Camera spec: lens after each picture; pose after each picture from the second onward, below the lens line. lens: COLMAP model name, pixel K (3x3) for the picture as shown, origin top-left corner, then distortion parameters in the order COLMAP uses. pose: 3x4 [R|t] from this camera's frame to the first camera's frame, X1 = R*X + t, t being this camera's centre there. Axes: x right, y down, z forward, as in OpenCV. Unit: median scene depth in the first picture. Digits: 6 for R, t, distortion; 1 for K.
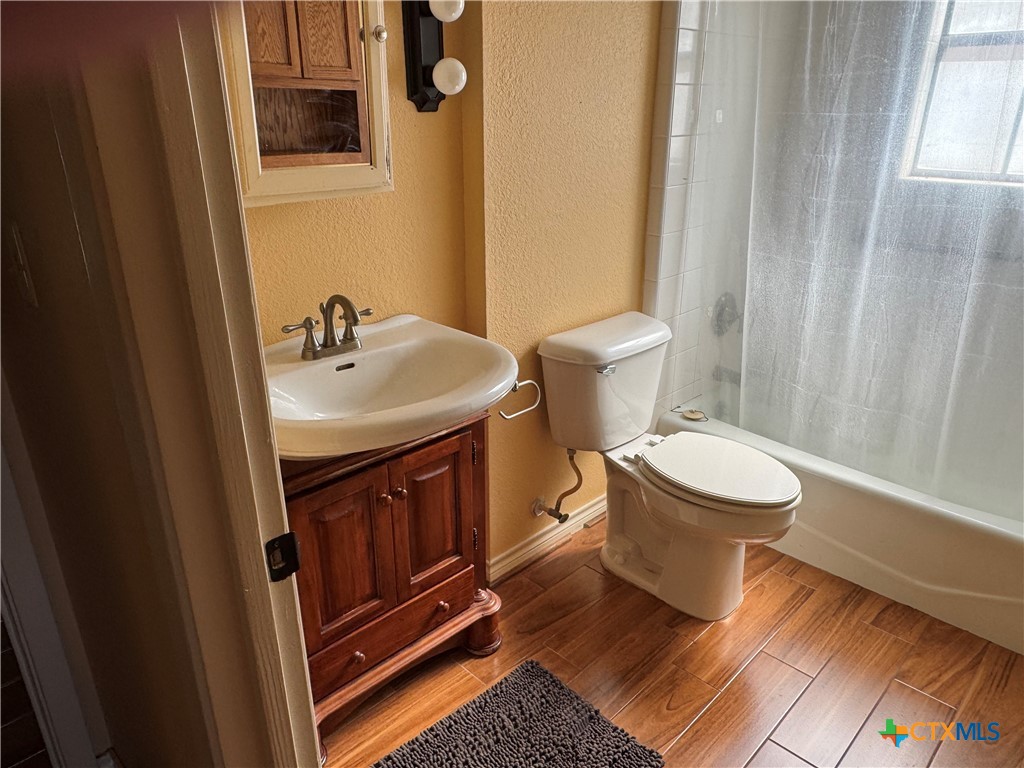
lens RADIAL K [[705.8, 0, 507.5], [0, 705.8, 391.2], [0, 0, 1]] dist [-0.003850, 0.002117]
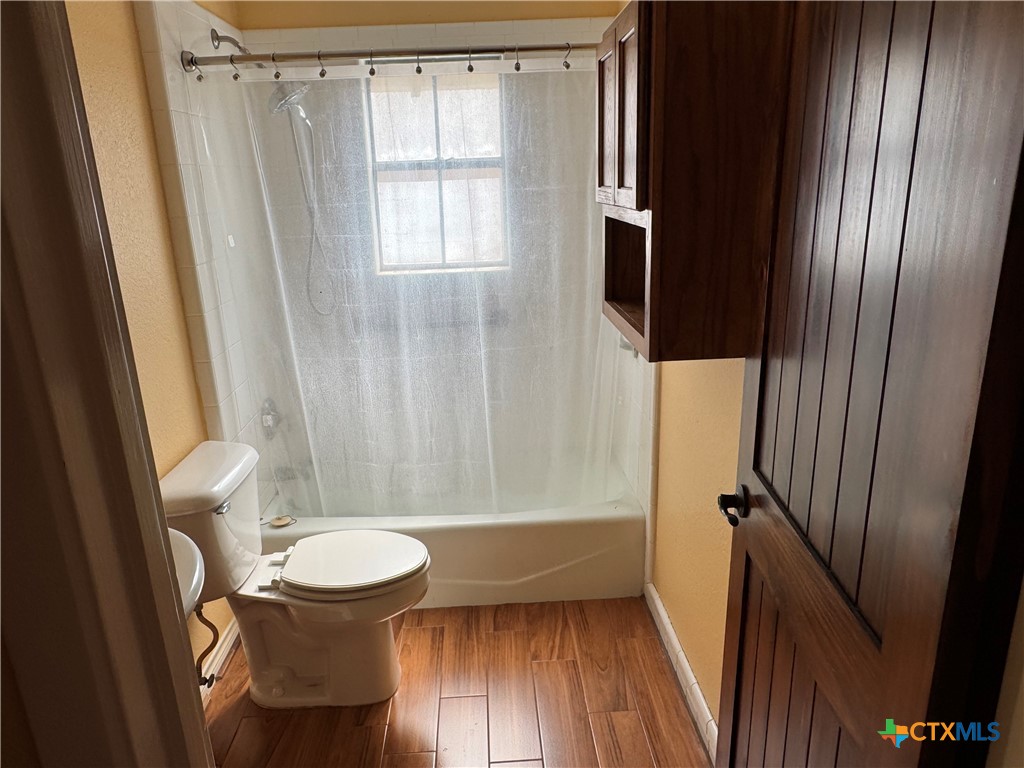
lens RADIAL K [[705.8, 0, 502.6], [0, 705.8, 388.1], [0, 0, 1]] dist [-0.003850, 0.002117]
pose [[0.681868, -0.229865, 0.694419, -0.221428], [0.304954, 0.952237, 0.015765, -0.082952], [-0.664875, 0.201016, 0.719398, 0.026315]]
